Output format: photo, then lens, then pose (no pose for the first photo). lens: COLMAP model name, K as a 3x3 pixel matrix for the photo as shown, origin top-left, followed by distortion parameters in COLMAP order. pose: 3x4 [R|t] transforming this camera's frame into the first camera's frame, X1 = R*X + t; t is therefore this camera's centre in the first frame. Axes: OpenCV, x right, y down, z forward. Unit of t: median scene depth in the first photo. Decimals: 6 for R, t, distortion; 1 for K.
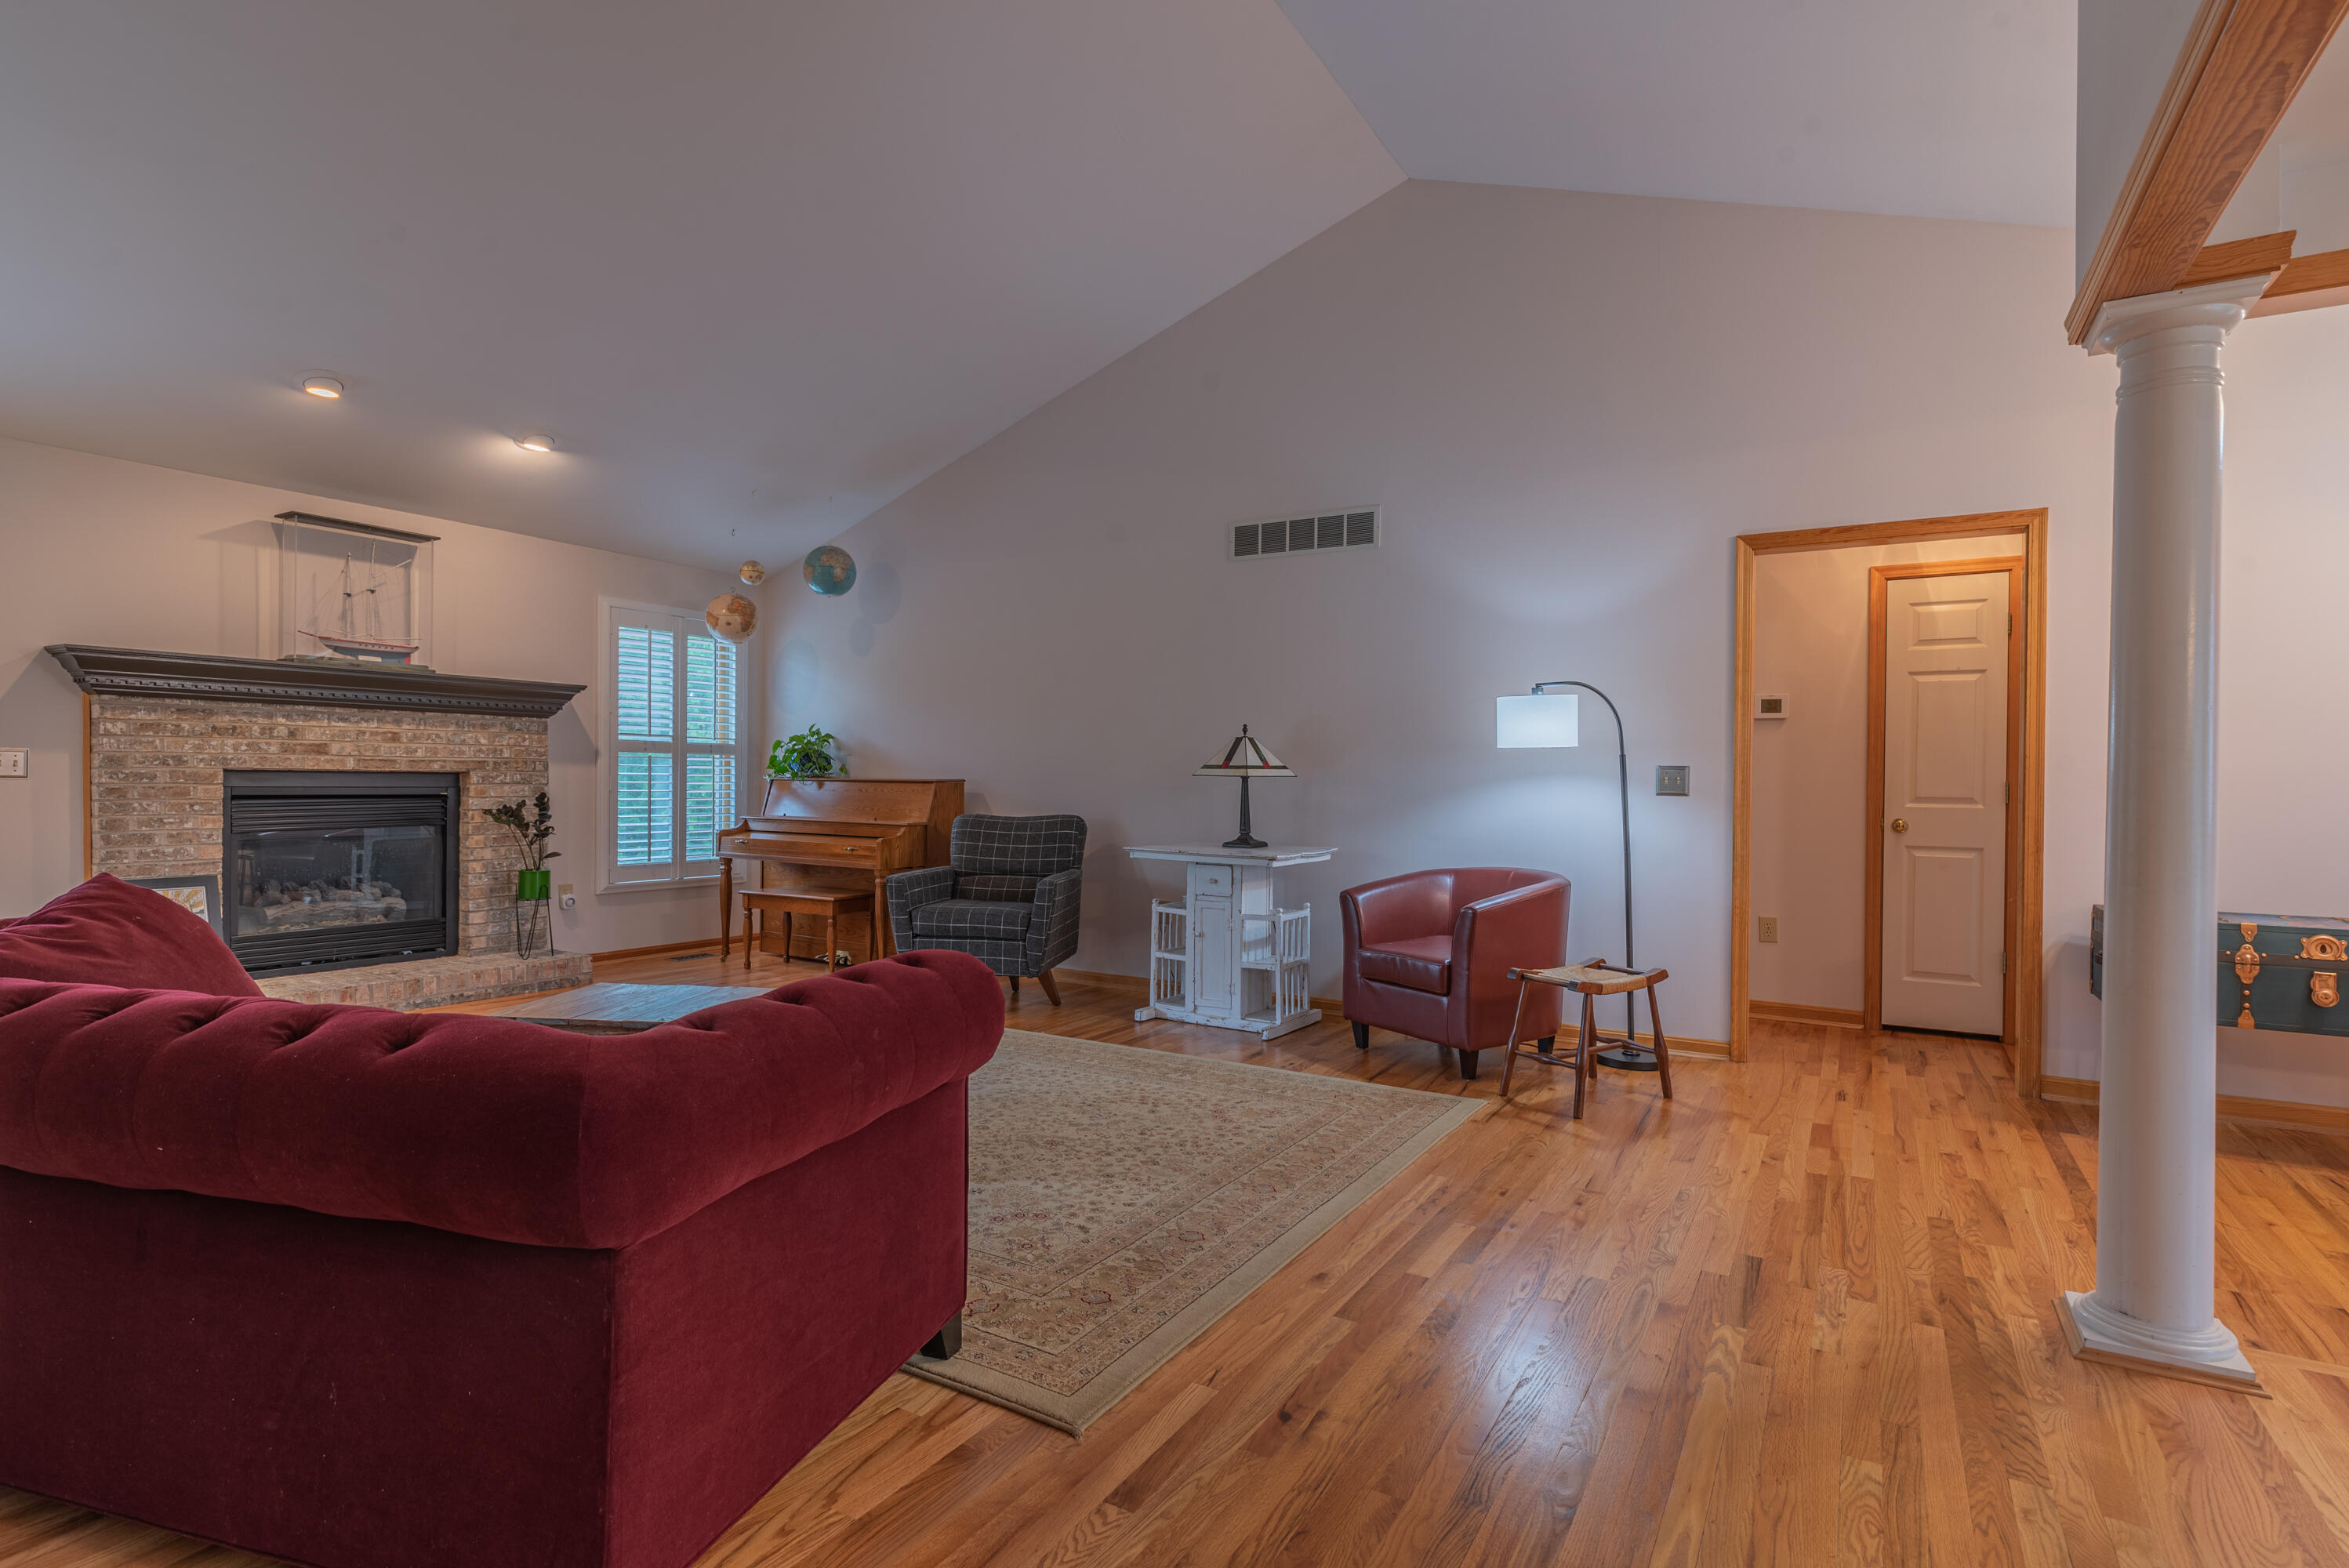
lens RADIAL K [[1138.6, 0, 1189.9], [0, 1138.6, 786.2], [0, 0, 1]] dist [0.001117, 0.000319]
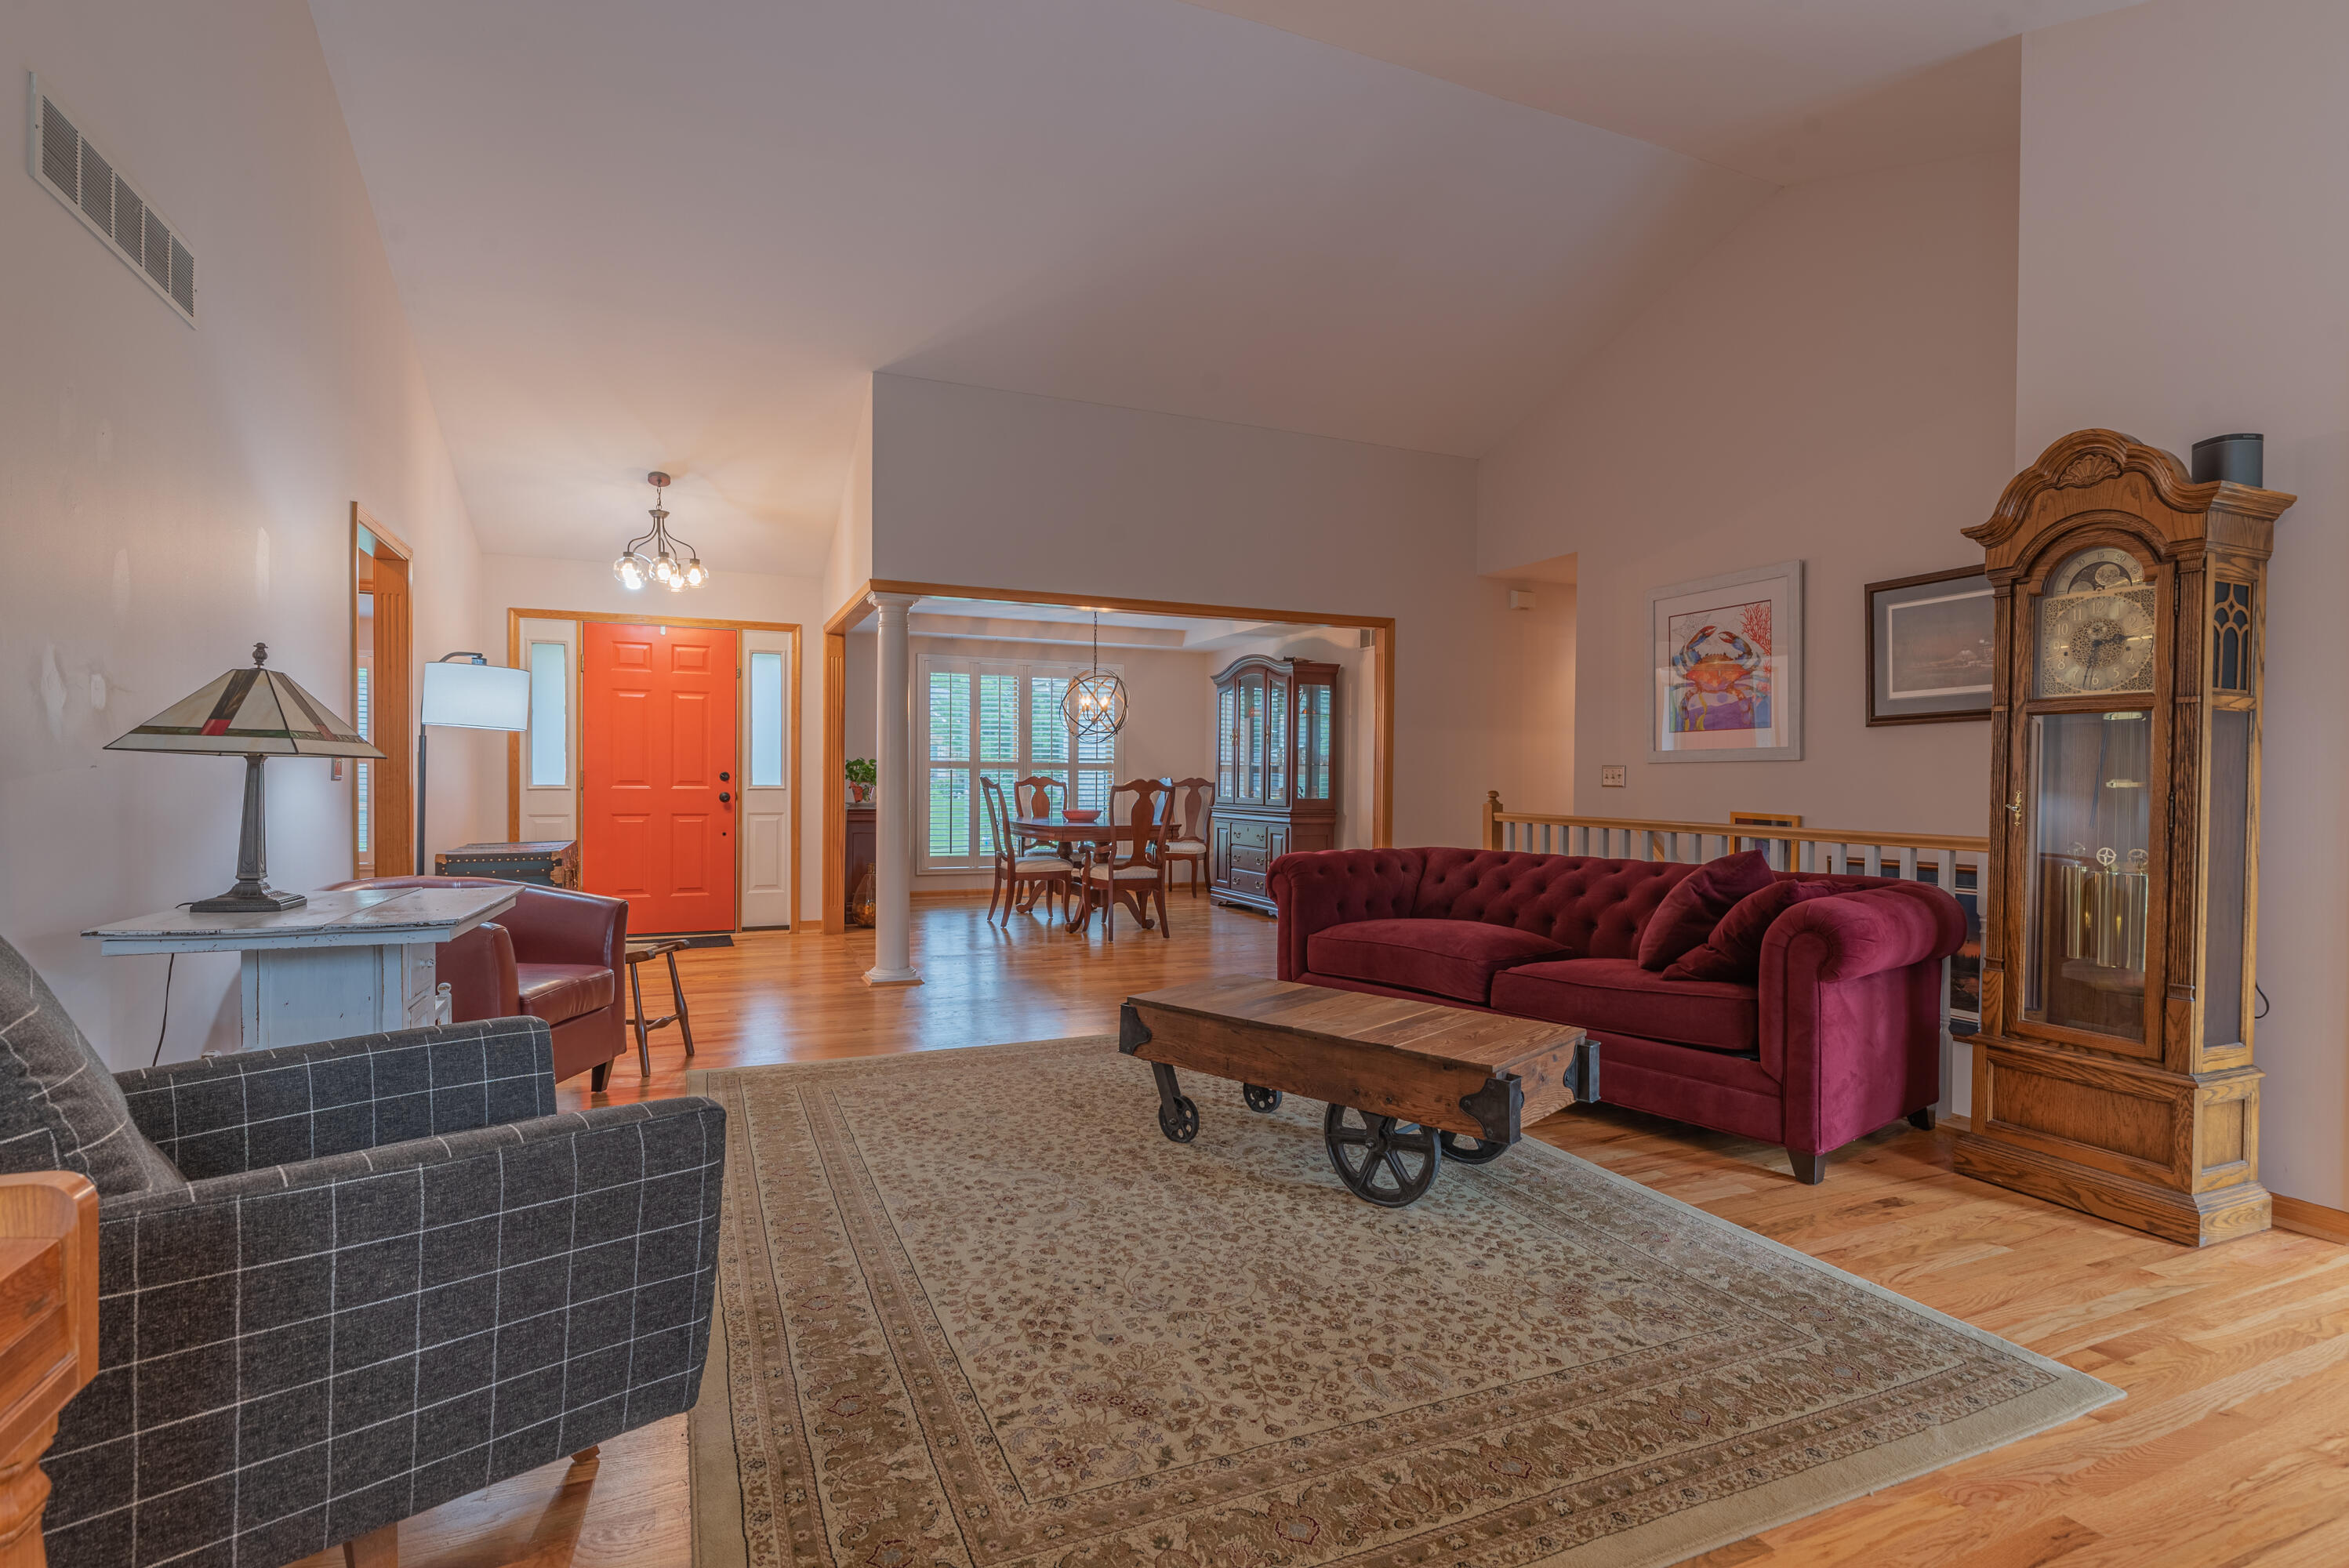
lens RADIAL K [[1138.6, 0, 1181.0], [0, 1138.6, 792.3], [0, 0, 1]] dist [0.001117, 0.000319]
pose [[-0.812827, -0.023430, 0.582034, -0.531799], [-0.013653, 0.999683, 0.021175, -0.008858], [-0.582346, 0.009266, -0.812888, 1.168546]]
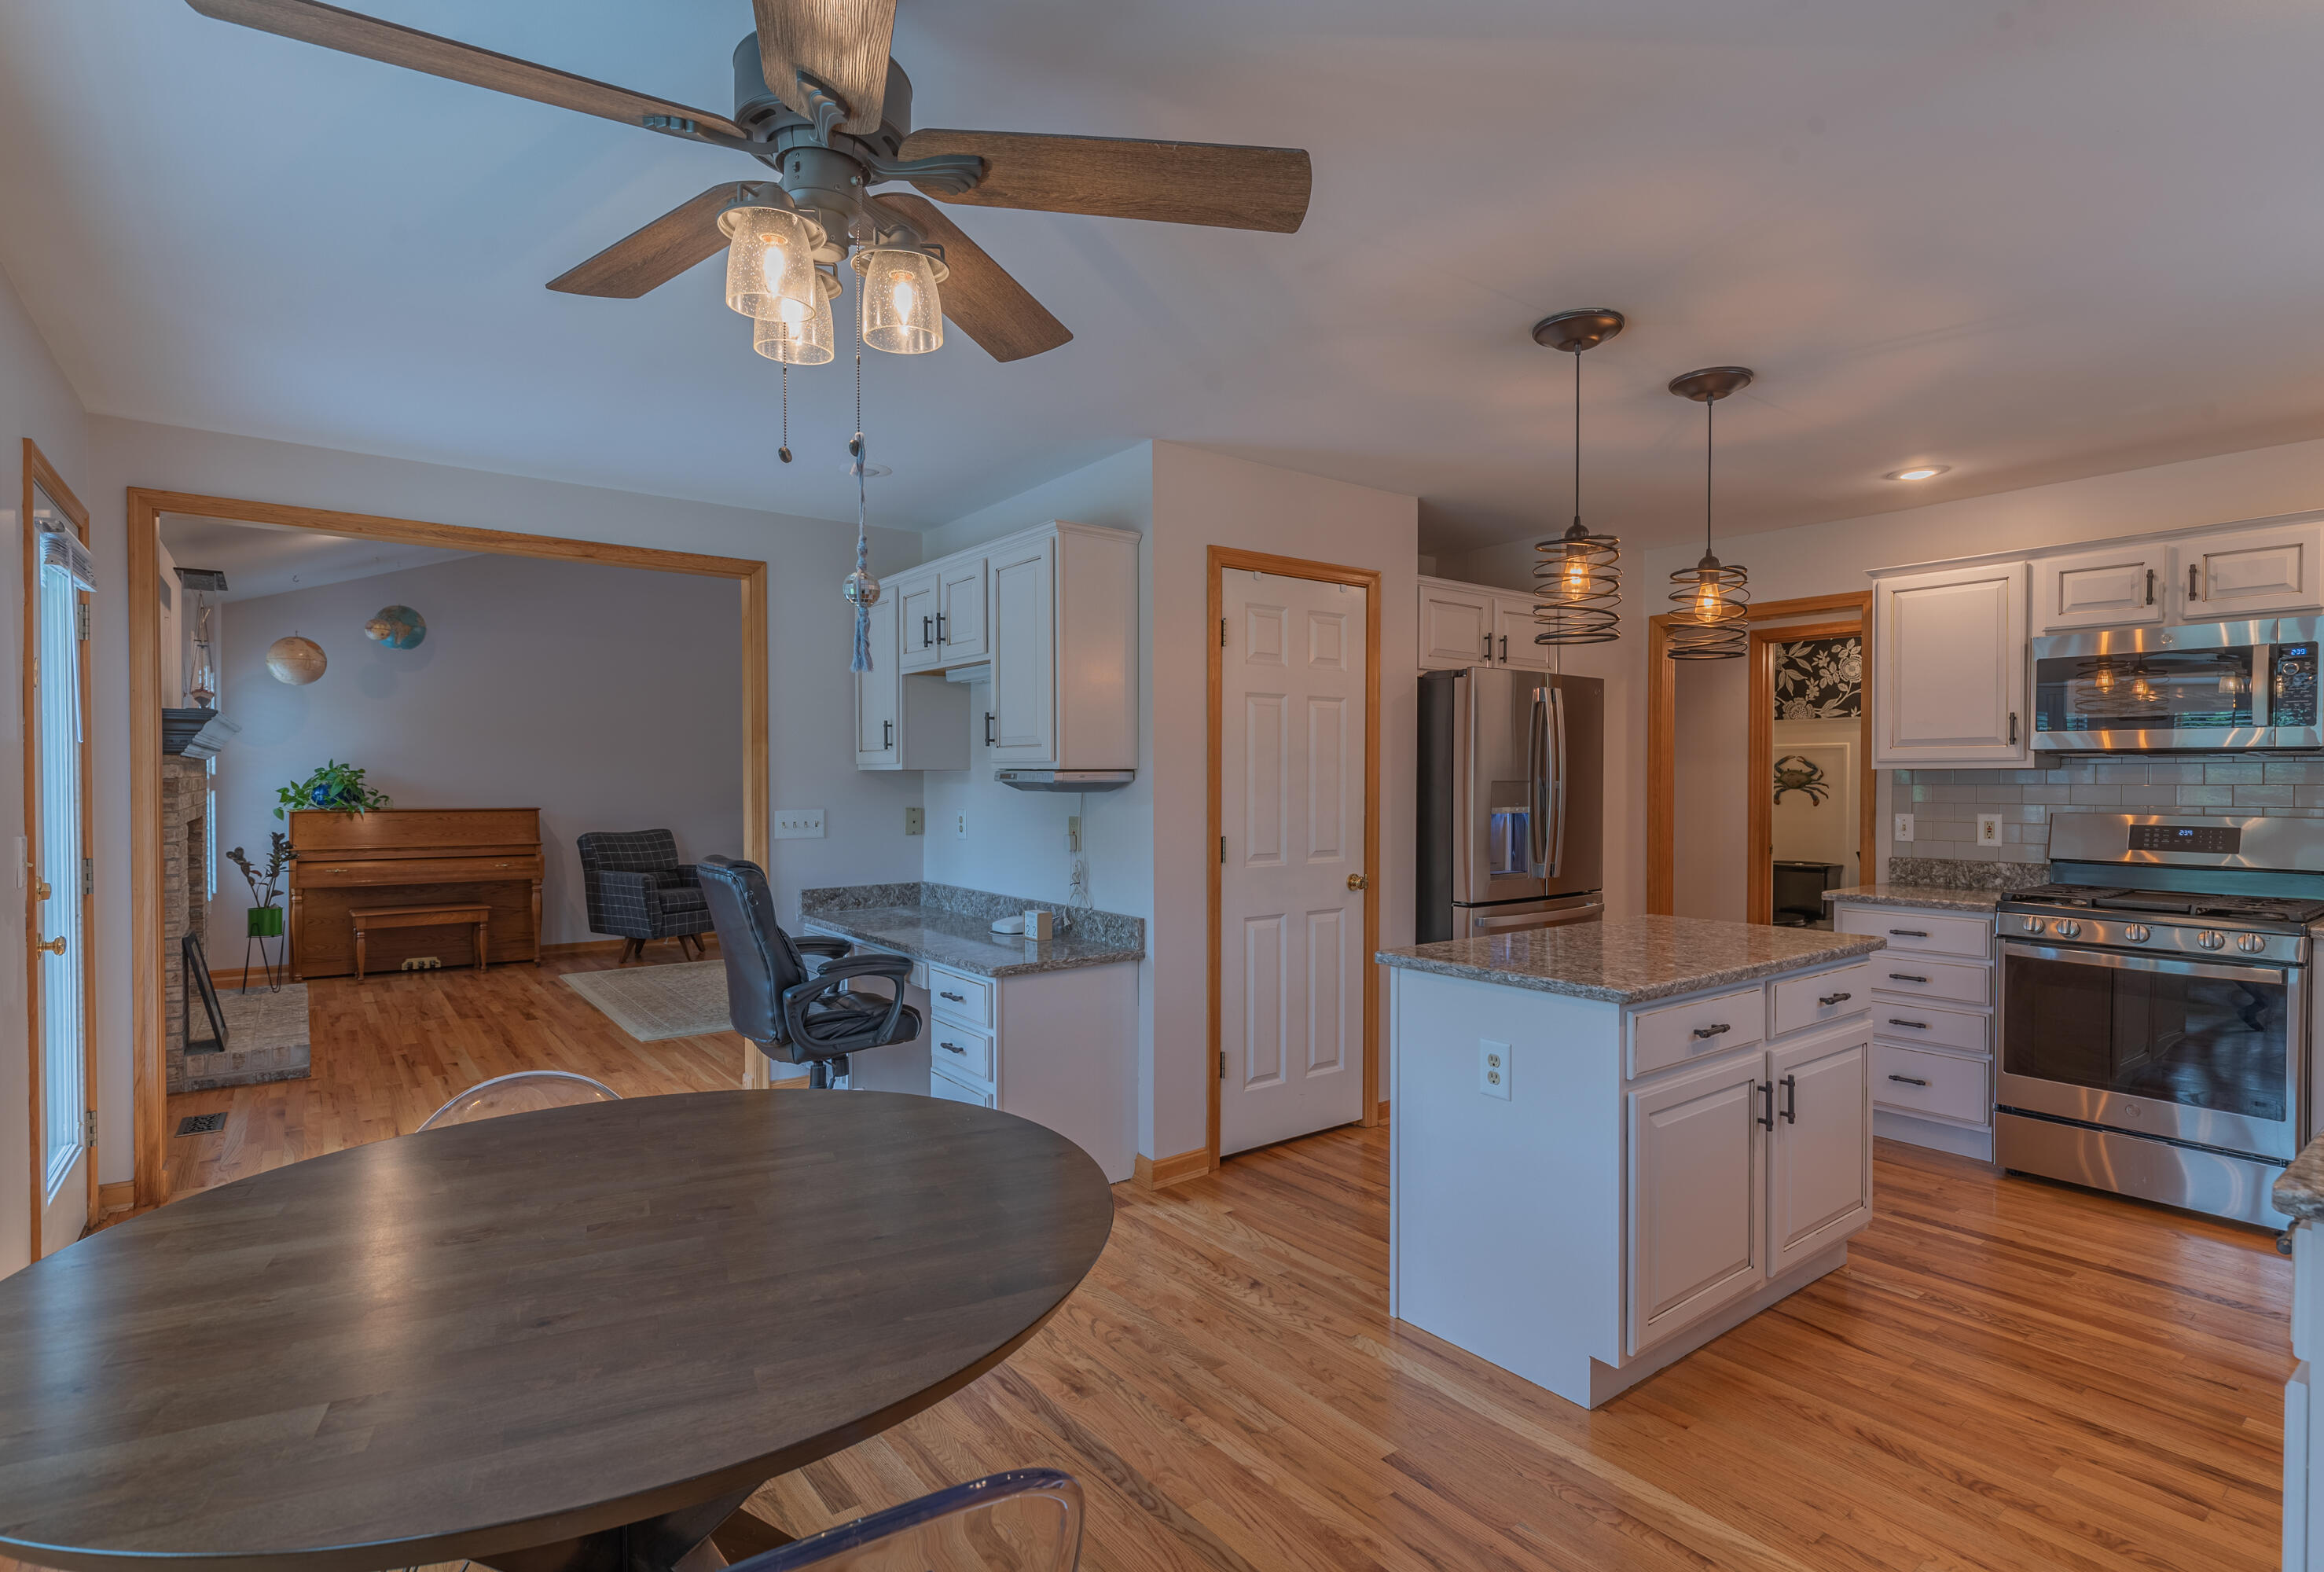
lens RADIAL K [[1126.5, 0, 1168.4], [0, 1126.5, 791.4], [0, 0, 1]] dist [0.001117, 0.000319]
pose [[0.367531, -0.021872, 0.929754, -1.365998], [0.005710, 0.999758, 0.021262, -0.056002], [-0.929994, -0.002506, 0.367566, -0.166283]]
